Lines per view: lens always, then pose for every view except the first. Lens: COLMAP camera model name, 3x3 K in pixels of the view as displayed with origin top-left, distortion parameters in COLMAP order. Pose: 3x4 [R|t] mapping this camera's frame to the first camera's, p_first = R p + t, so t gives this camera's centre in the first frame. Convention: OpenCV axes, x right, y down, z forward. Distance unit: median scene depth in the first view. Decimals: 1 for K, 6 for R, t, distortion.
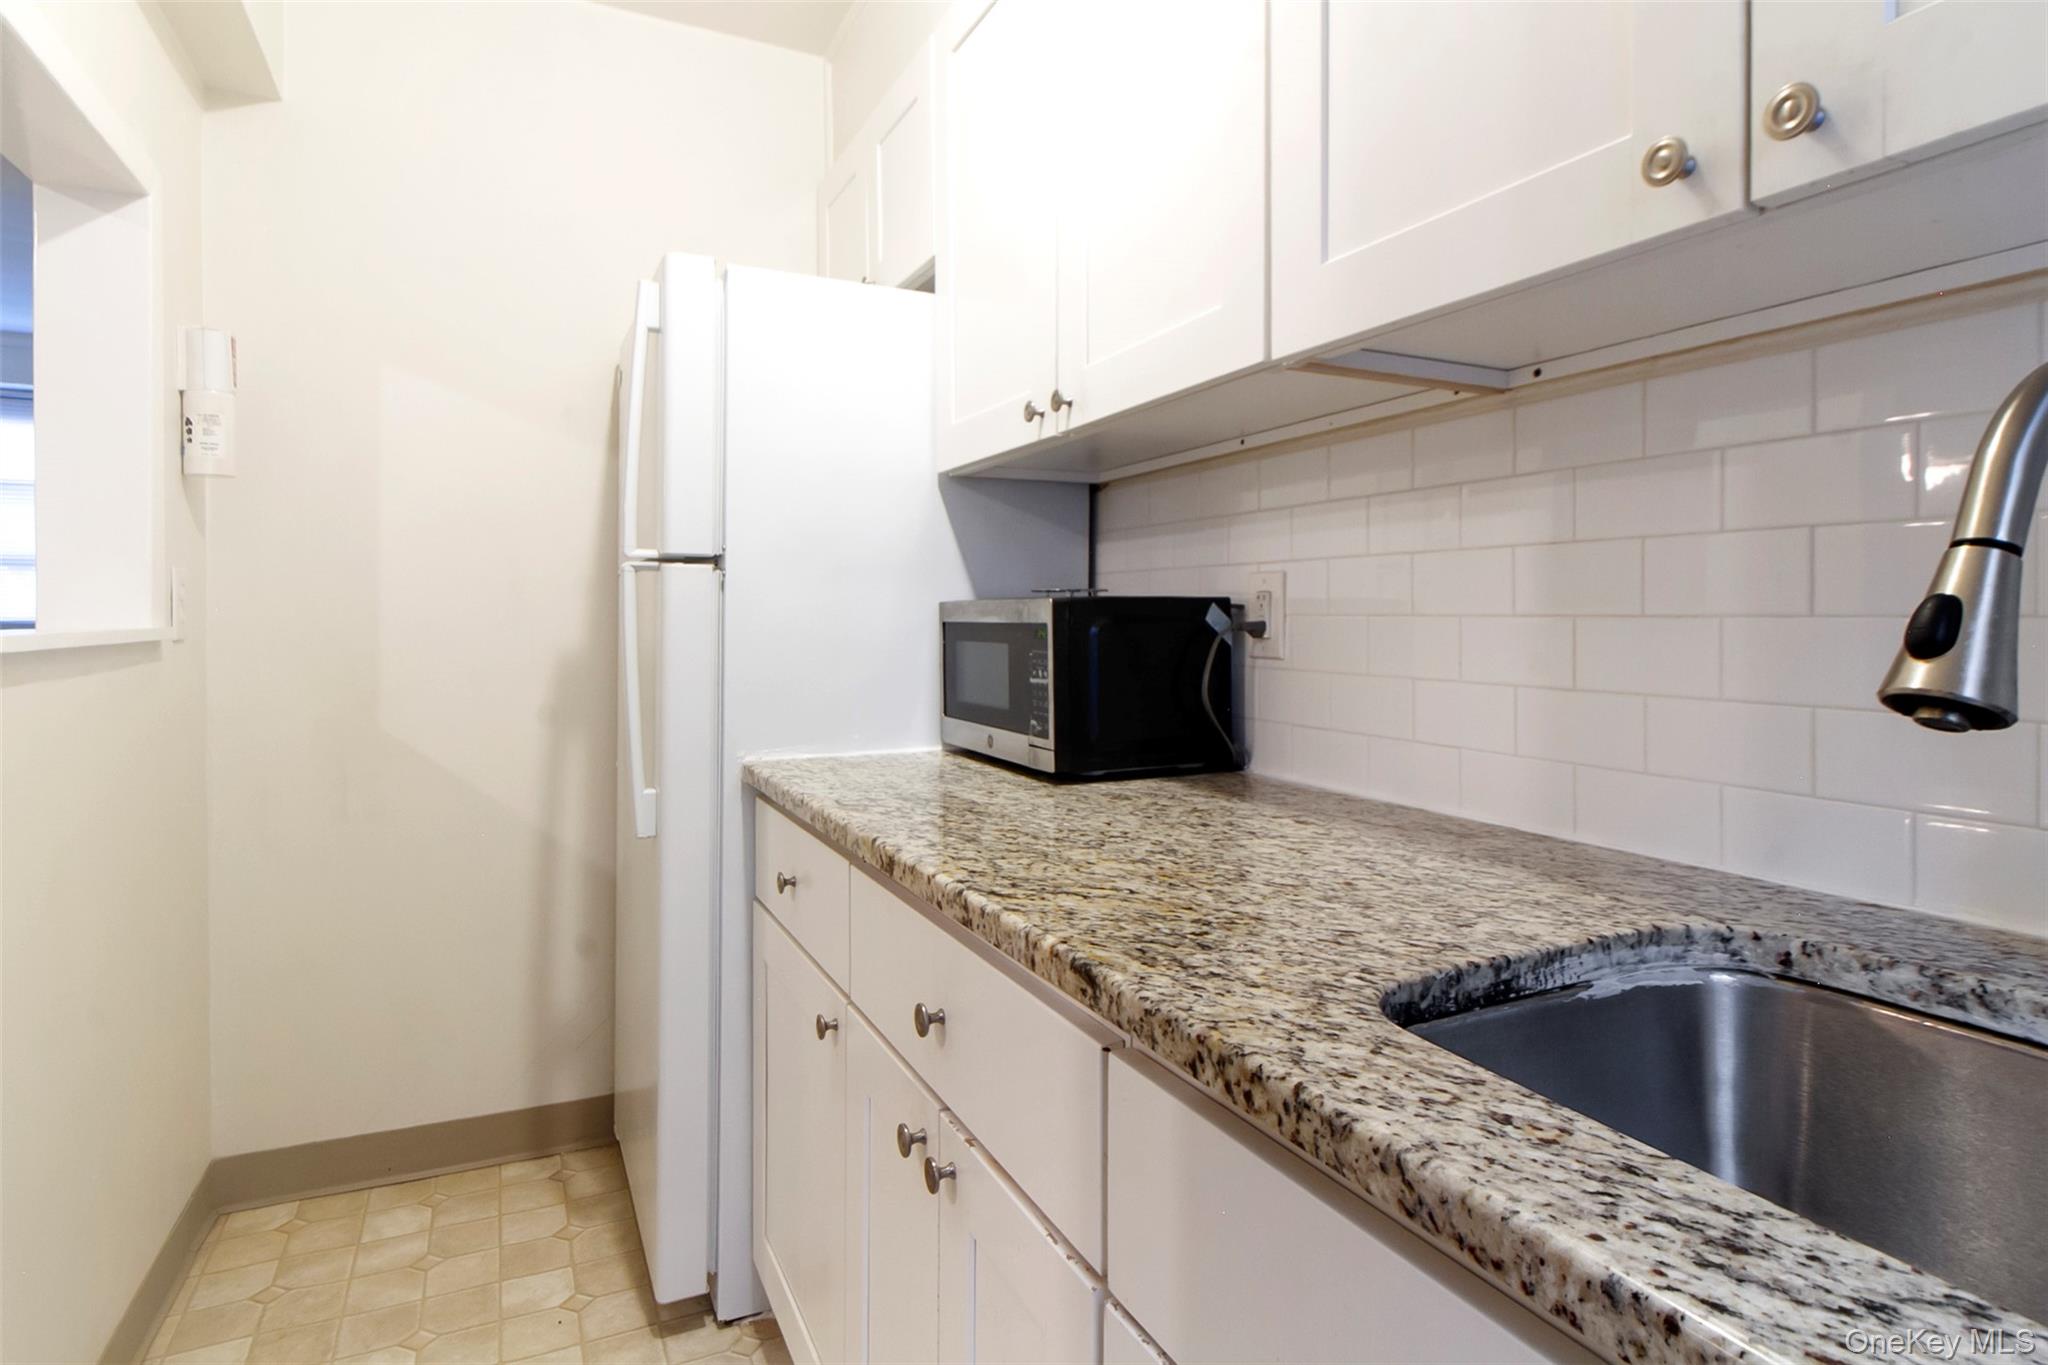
lens RADIAL K [[1120.9, 0, 1061.5], [0, 1120.9, 618.2], [0, 0, 1]] dist [-0.002612, -0.001023]
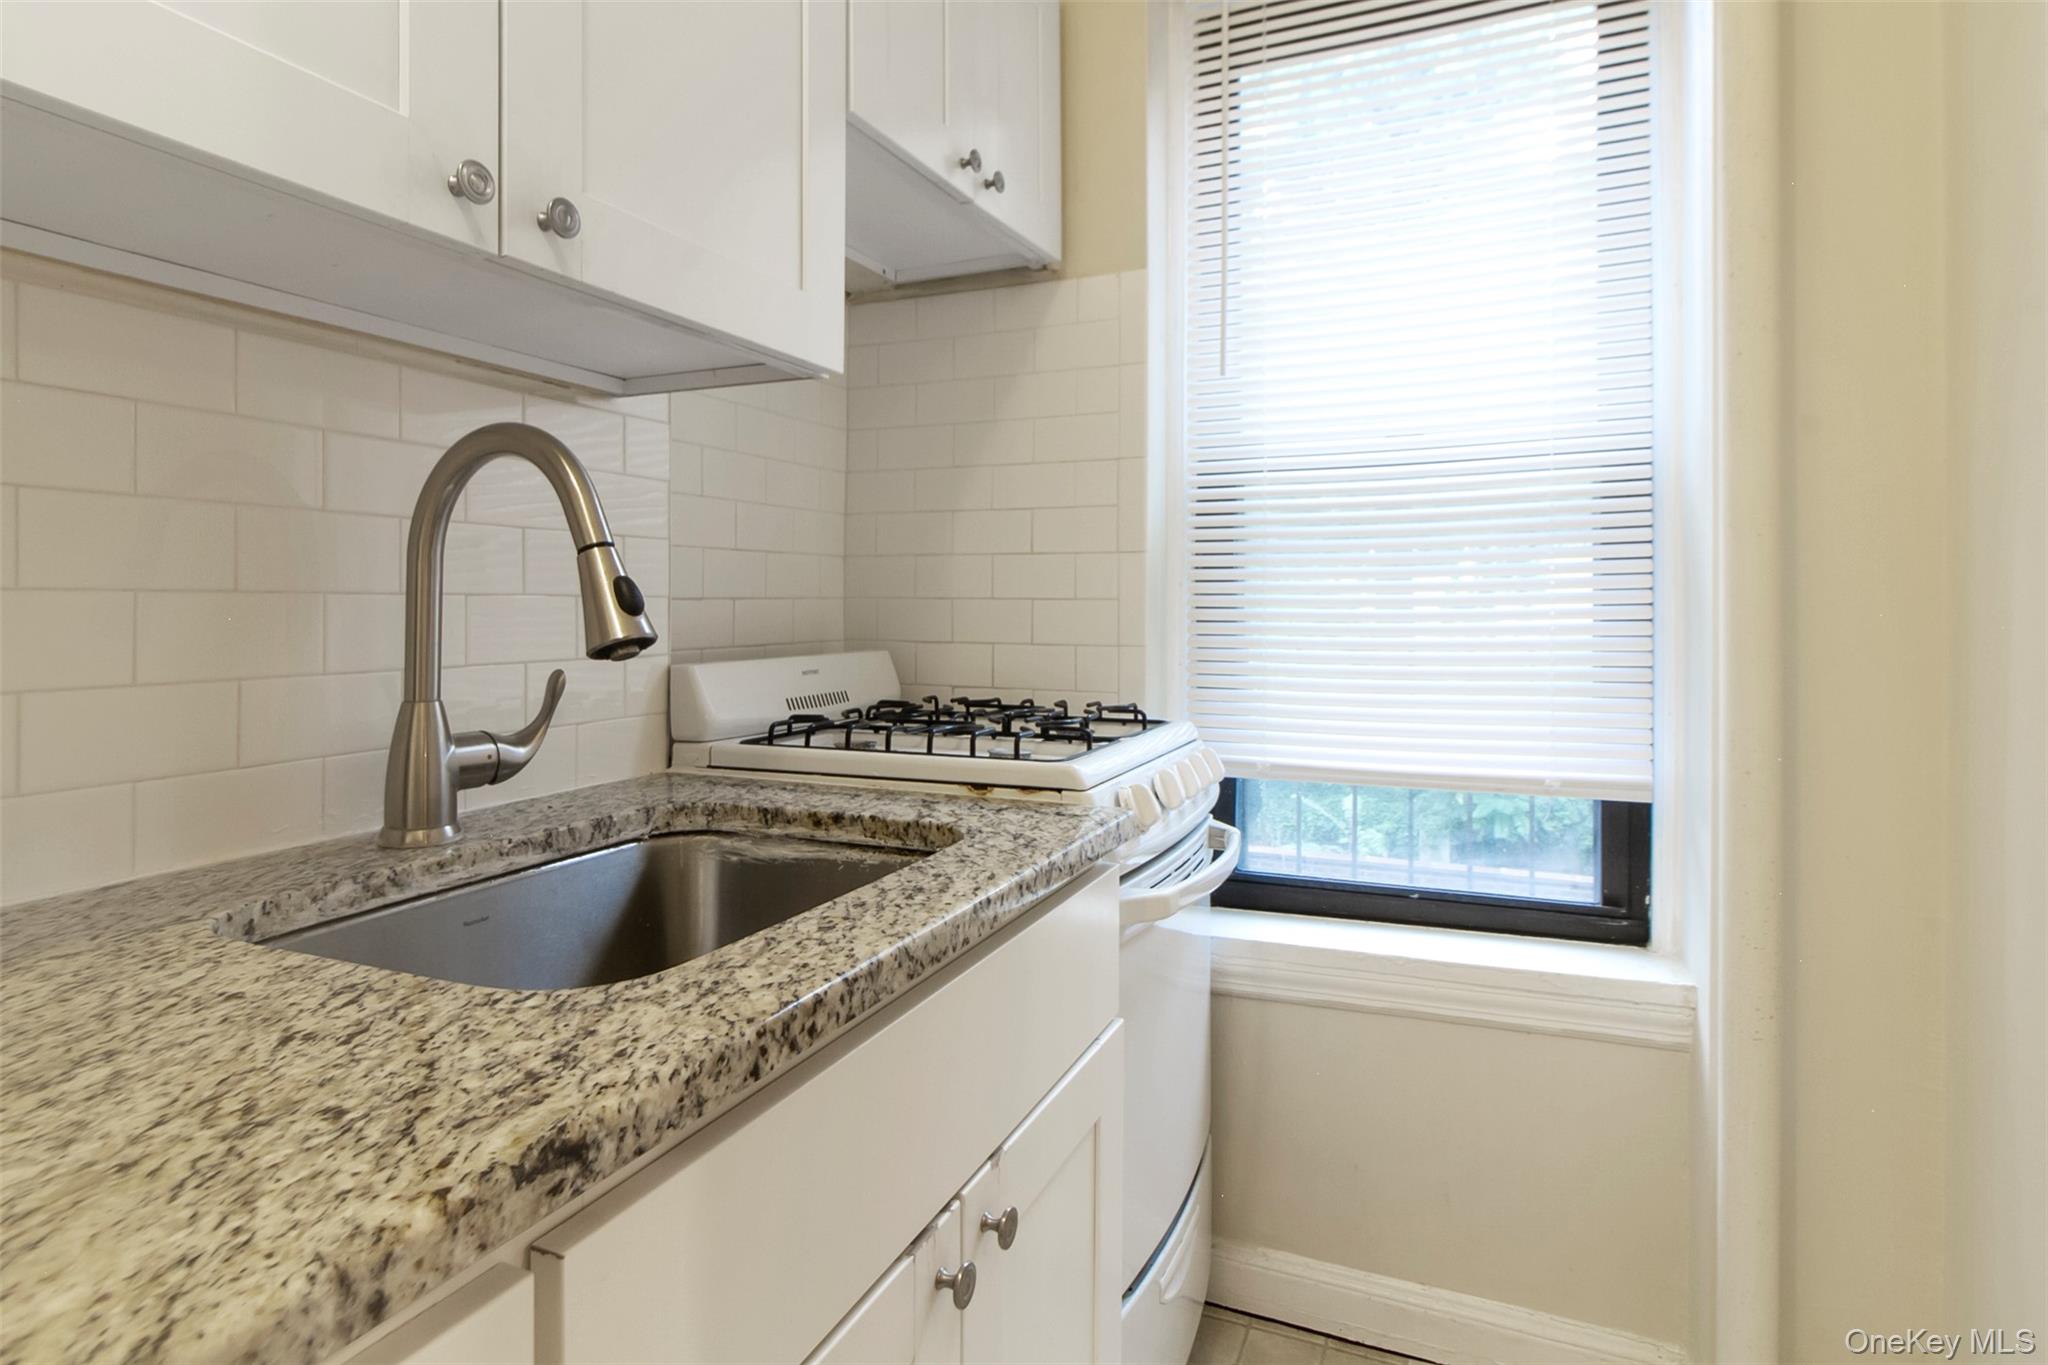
lens RADIAL K [[1071.1, 0, 1023.5], [0, 1071.1, 593.0], [0, 0, 1]] dist [-0.000375, -0.001868]
pose [[-0.633126, 0.006818, 0.774019, -0.634148], [0.001908, 0.999972, -0.007248, 0.012185], [-0.774047, -0.003112, -0.633121, 1.243721]]
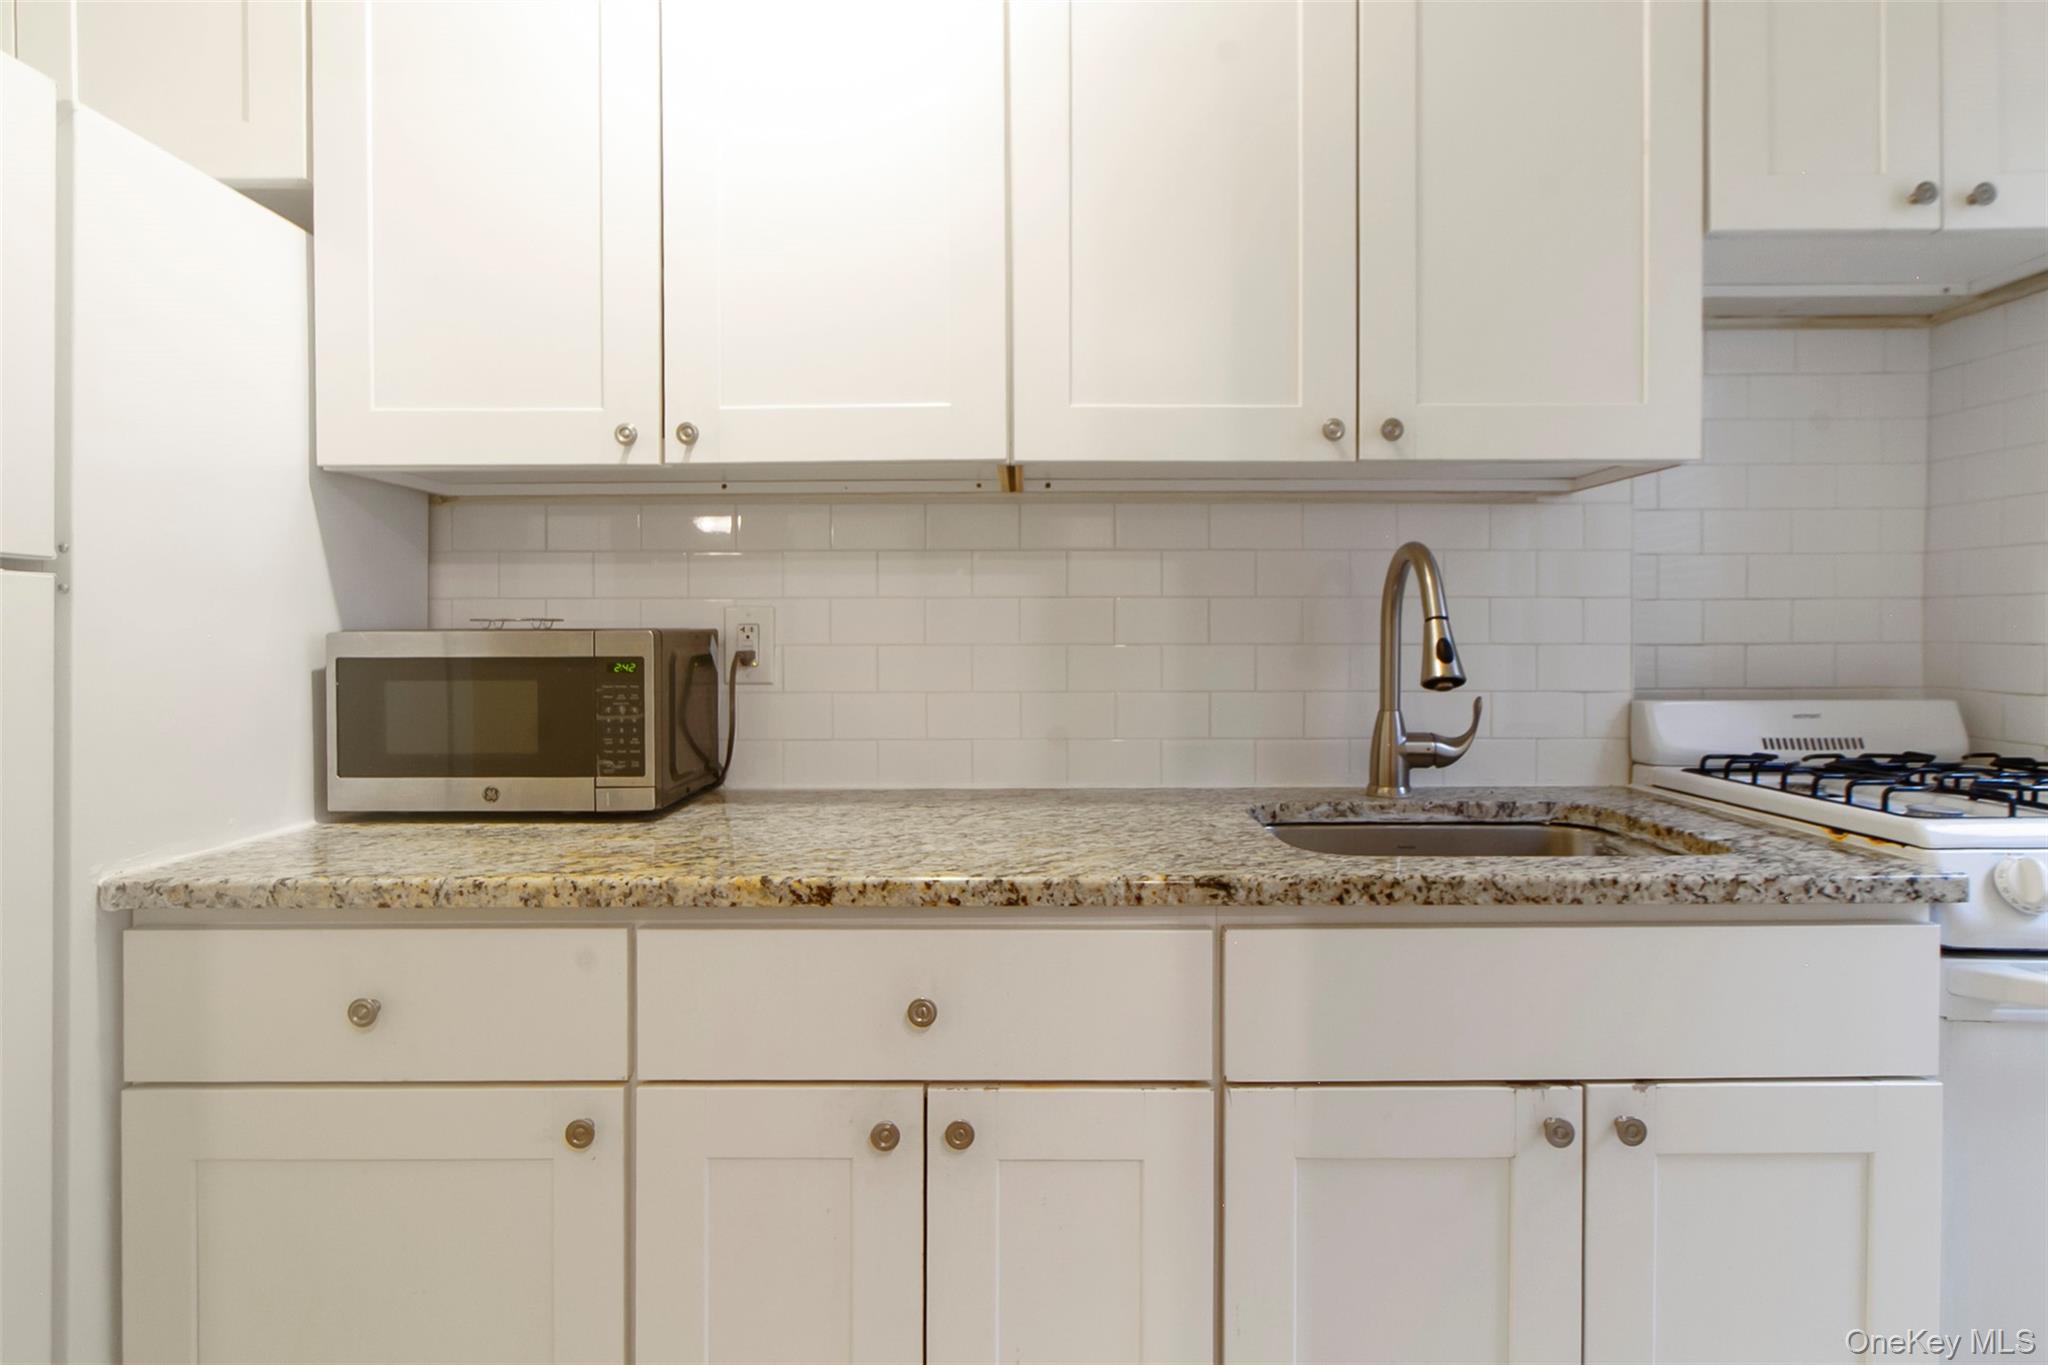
lens RADIAL K [[1081.9, 0, 1058.2], [0, 1081.9, 634.5], [0, 0, 1]] dist [-0.000282, -0.000865]
pose [[0.434680, -0.002648, 0.900581, -1.488201], [0.004862, 0.999988, 0.000593, -0.028568], [-0.900572, 0.004121, 0.434688, 0.579600]]
